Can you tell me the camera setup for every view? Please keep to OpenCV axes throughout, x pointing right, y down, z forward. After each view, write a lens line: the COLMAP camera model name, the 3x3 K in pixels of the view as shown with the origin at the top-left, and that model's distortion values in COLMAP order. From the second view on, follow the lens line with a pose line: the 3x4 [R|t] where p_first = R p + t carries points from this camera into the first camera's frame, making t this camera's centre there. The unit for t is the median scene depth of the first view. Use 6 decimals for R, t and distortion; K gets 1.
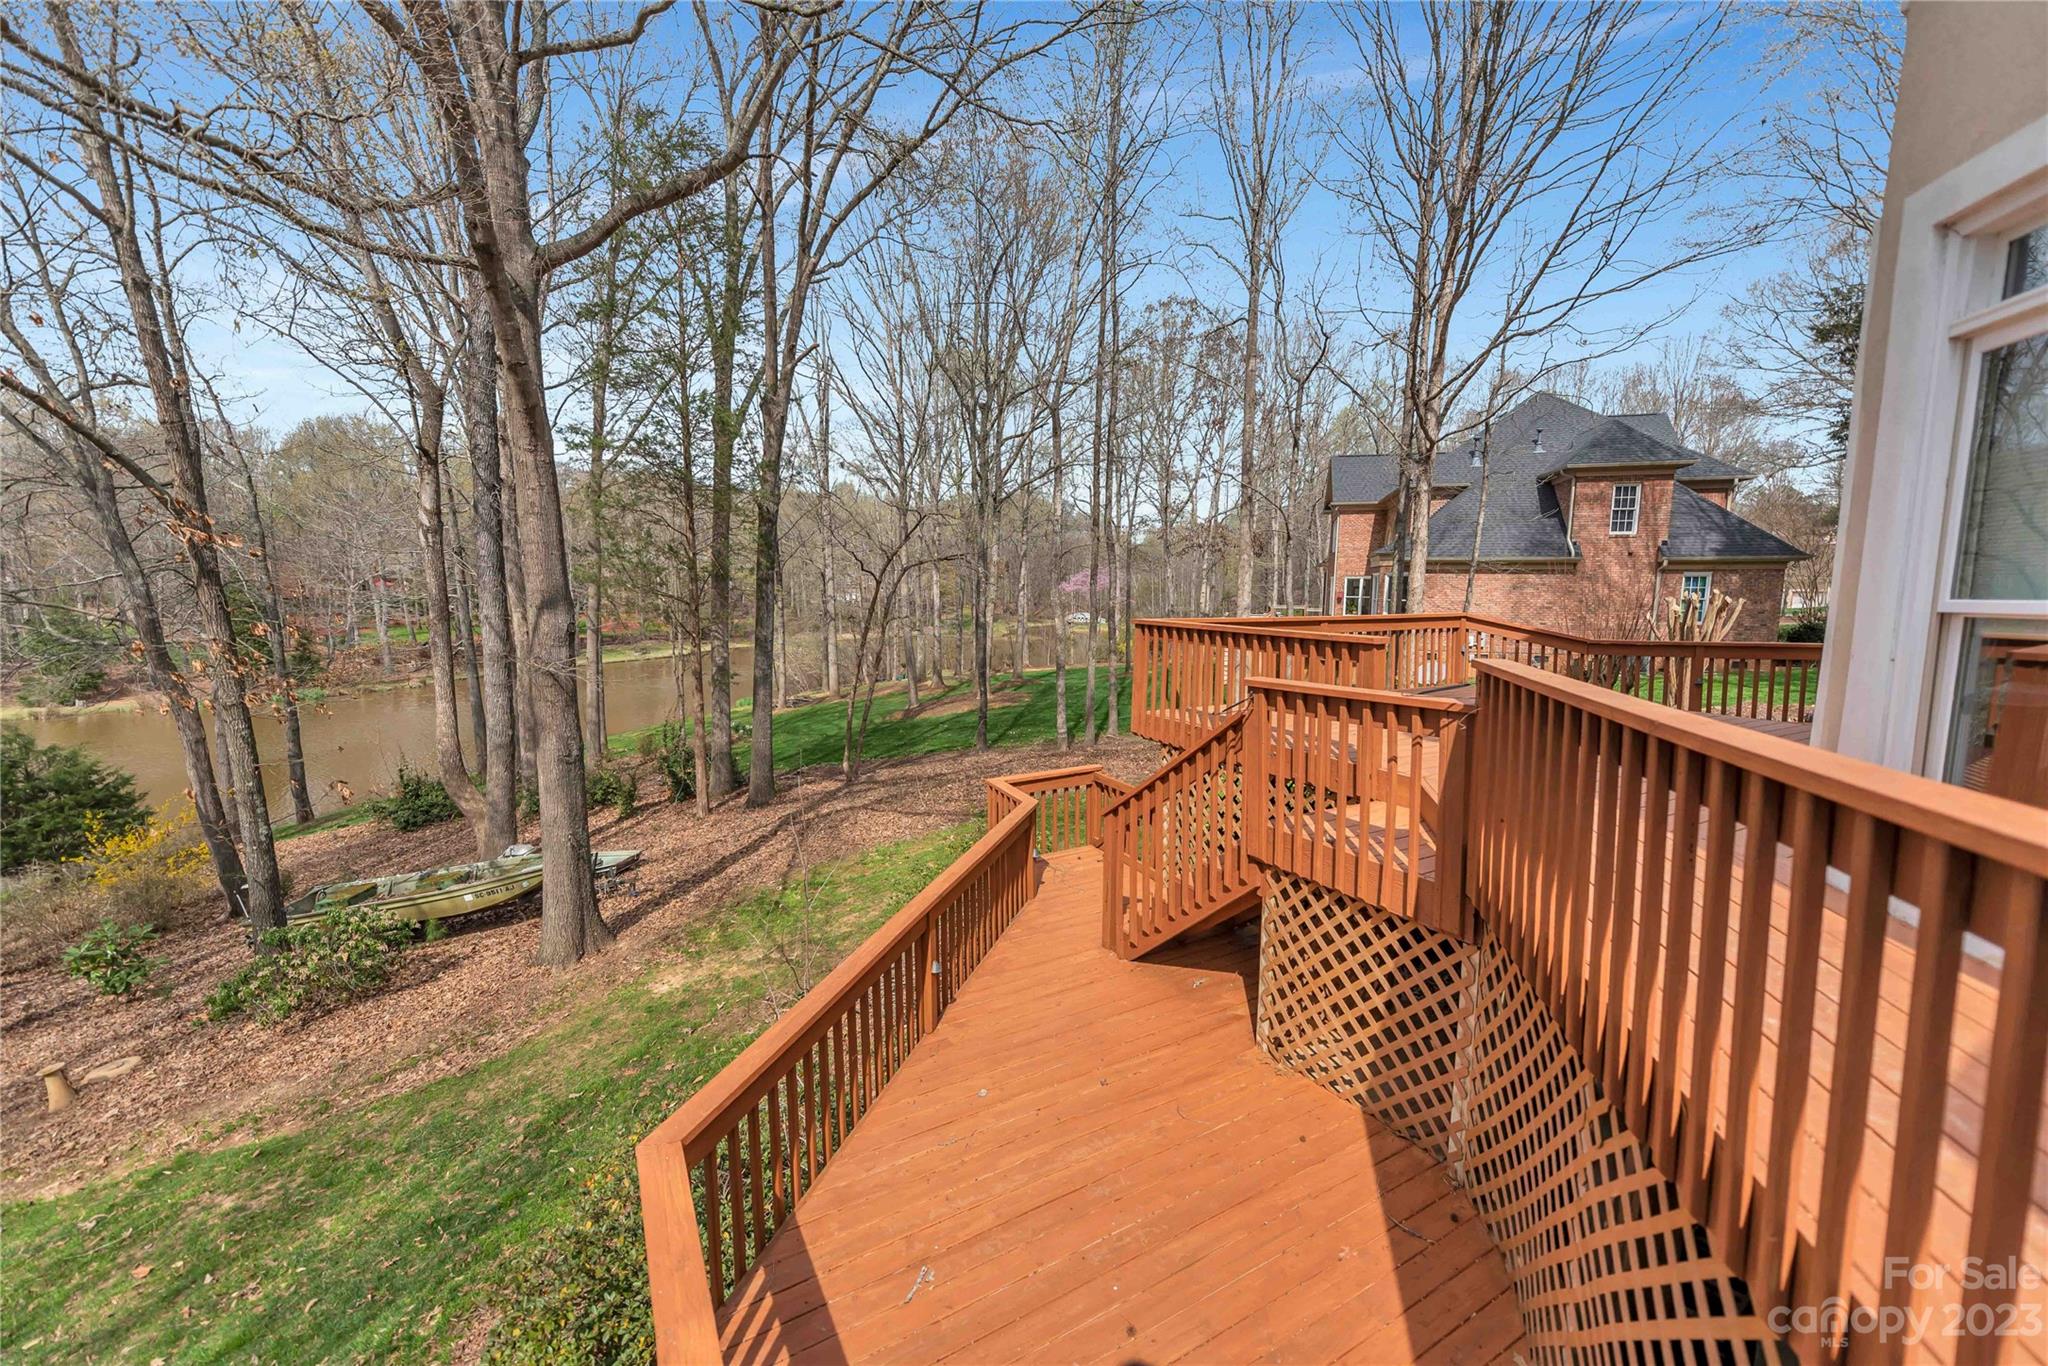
lens RADIAL K [[810.7, 0, 1029.8], [0, 810.7, 679.9], [0, 0, 1]] dist [-0.000019, -0.000085]
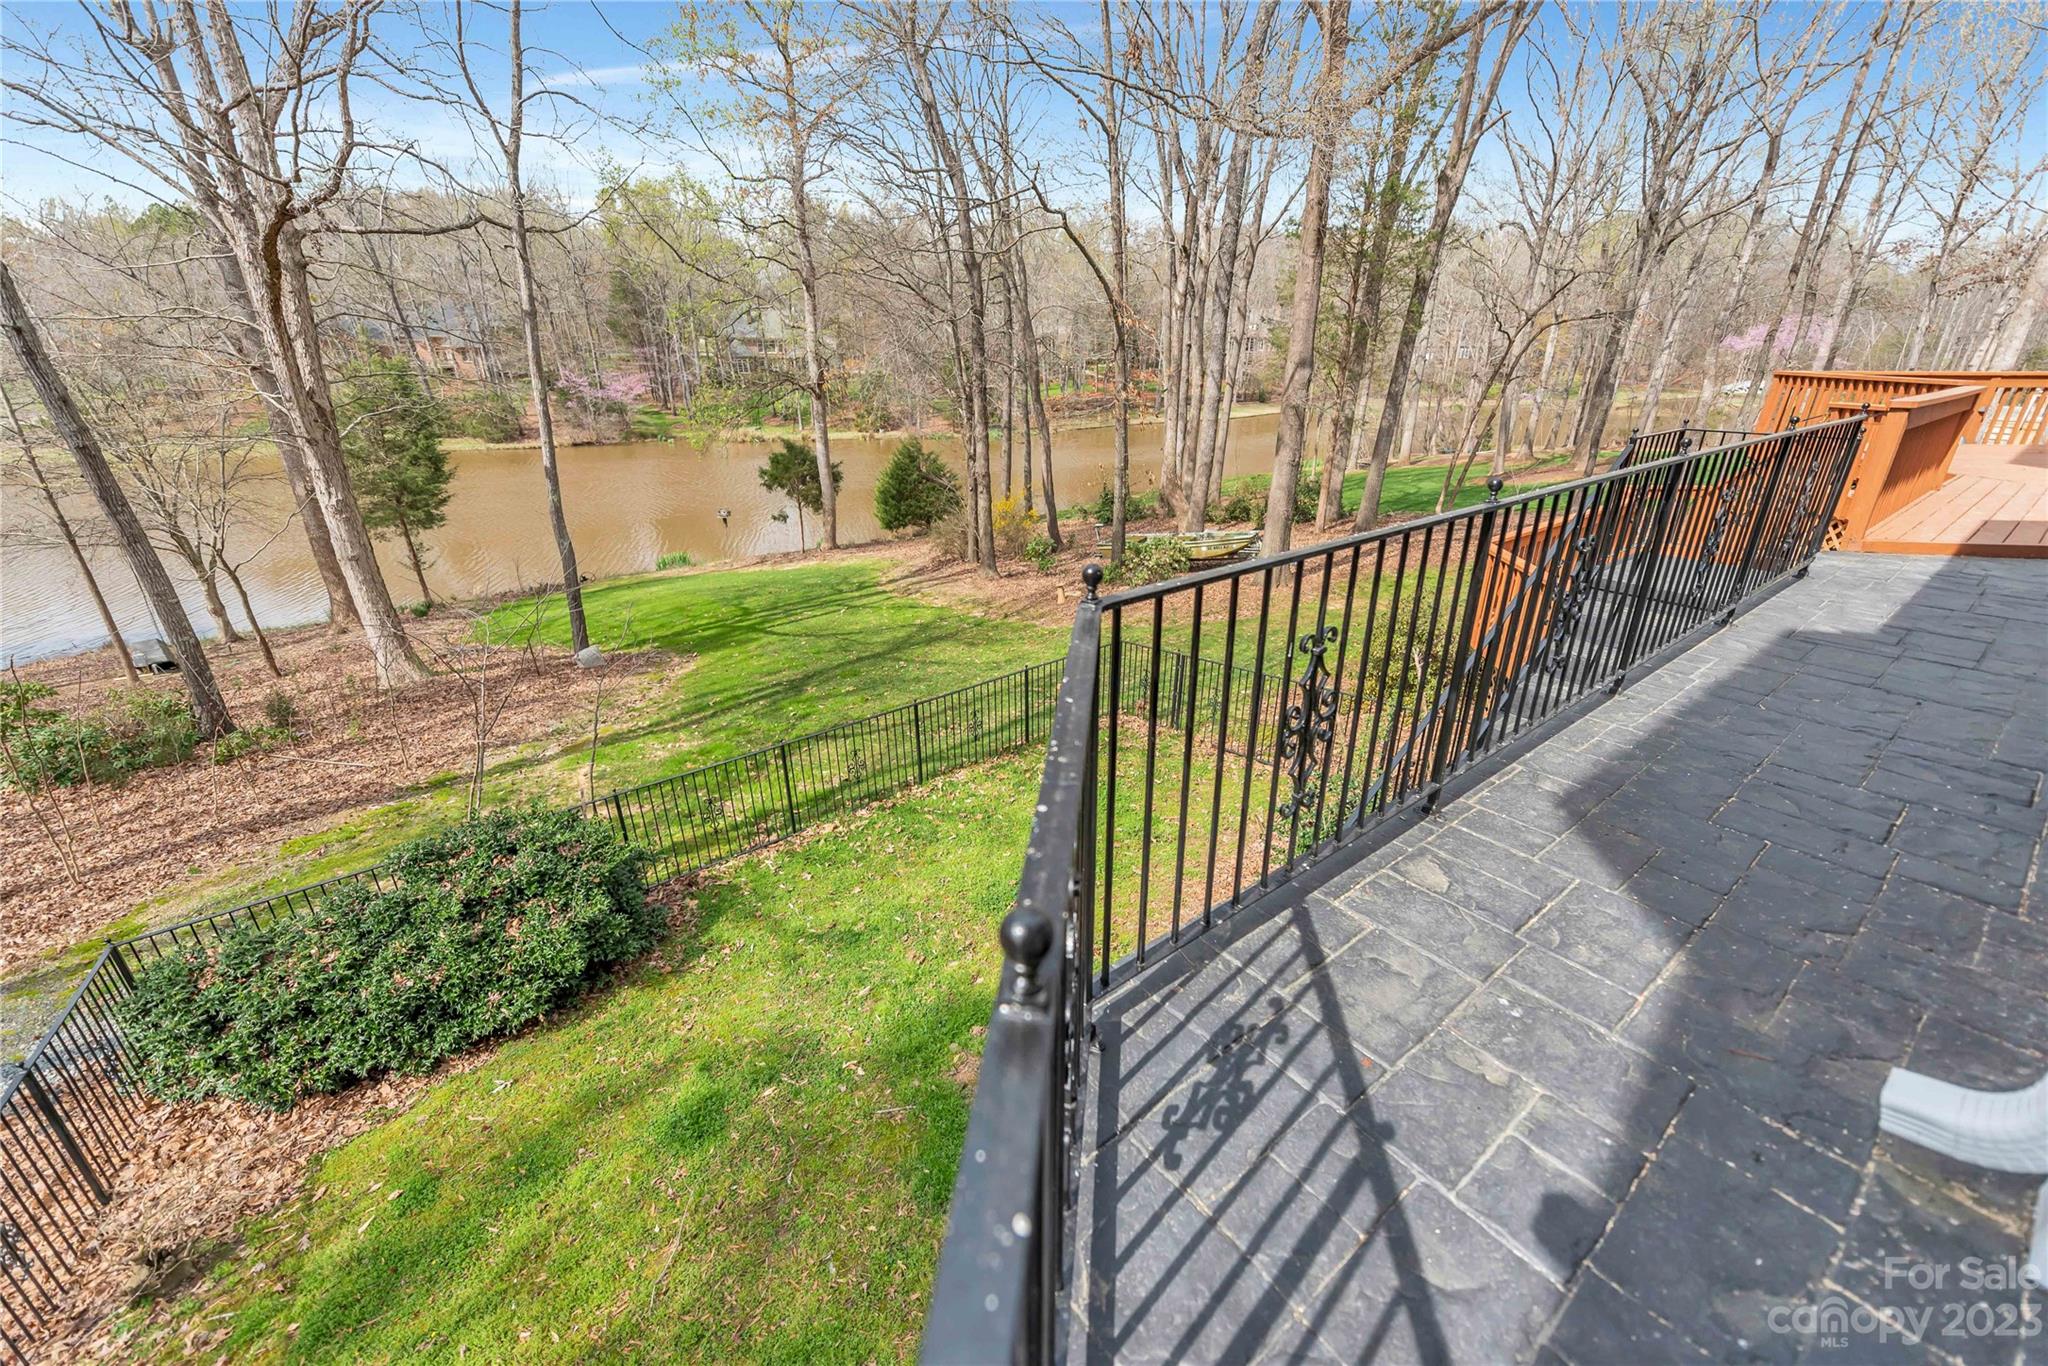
lens RADIAL K [[810.7, 0, 1012.8], [0, 810.7, 688.8], [0, 0, 1]] dist [-0.000019, -0.000085]
pose [[0.798352, 0.226165, -0.558107, -0.005107], [-0.060623, 0.952270, 0.299175, 0.041007], [0.599132, -0.205013, 0.773958, -0.367163]]
